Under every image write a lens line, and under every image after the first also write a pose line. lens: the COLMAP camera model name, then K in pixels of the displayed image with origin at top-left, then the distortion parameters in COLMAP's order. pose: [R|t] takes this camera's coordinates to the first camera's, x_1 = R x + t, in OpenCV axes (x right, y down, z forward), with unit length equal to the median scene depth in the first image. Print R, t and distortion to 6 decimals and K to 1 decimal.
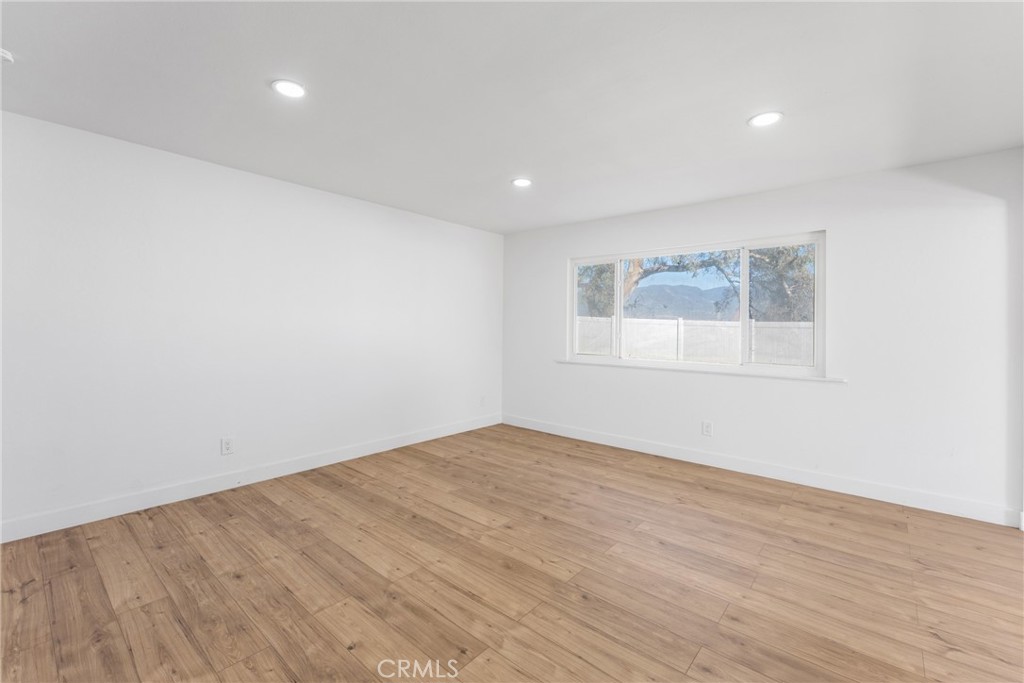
lens RADIAL K [[443.2, 0, 509.9], [0, 443.2, 328.6], [0, 0, 1]] dist [0.004482, 0.000041]
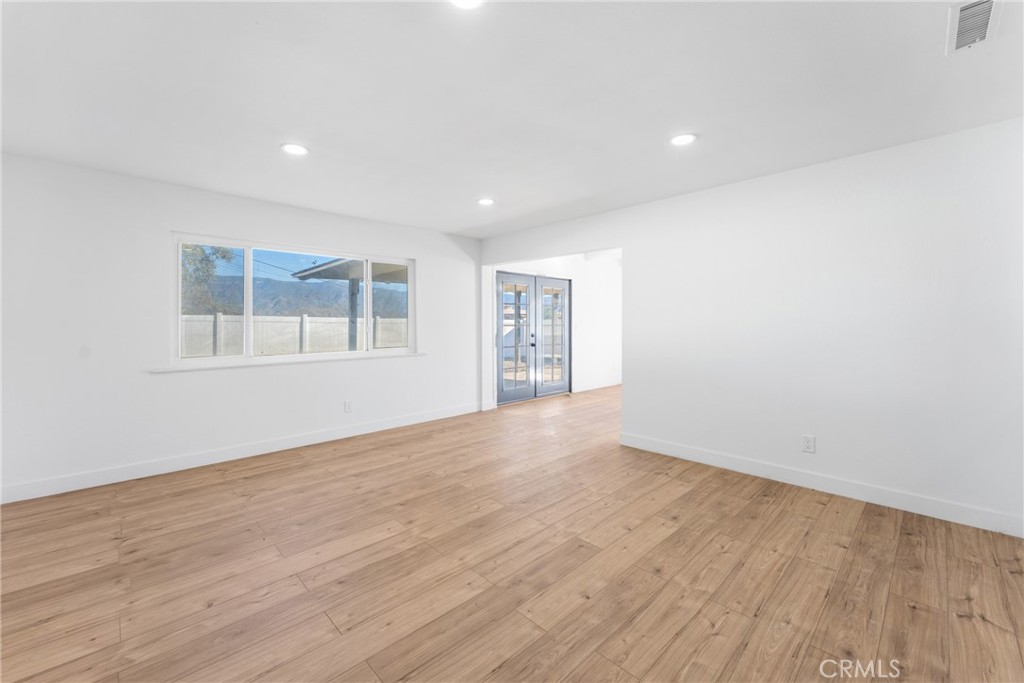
lens RADIAL K [[411.0, 0, 506.5], [0, 411.0, 322.8], [0, 0, 1]] dist [0.004499, -0.001022]
pose [[0.092707, -0.010397, 0.995639, -0.804686], [0.006320, 0.999931, 0.009854, -0.011037], [-0.995673, 0.005379, 0.092766, 0.613165]]
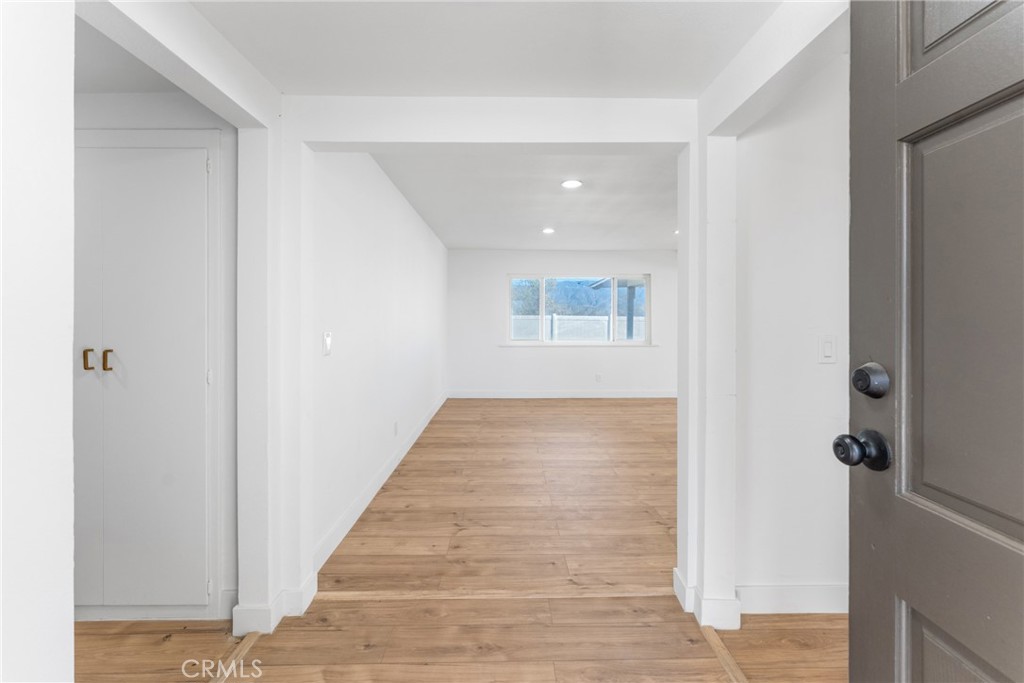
lens RADIAL K [[411.0, 0, 525.3], [0, 411.0, 319.0], [0, 0, 1]] dist [0.004499, -0.001022]
pose [[0.726396, -0.007390, 0.687237, -1.187728], [0.008457, 0.999963, 0.001814, -0.019660], [-0.687224, 0.004494, 0.726431, -0.006796]]
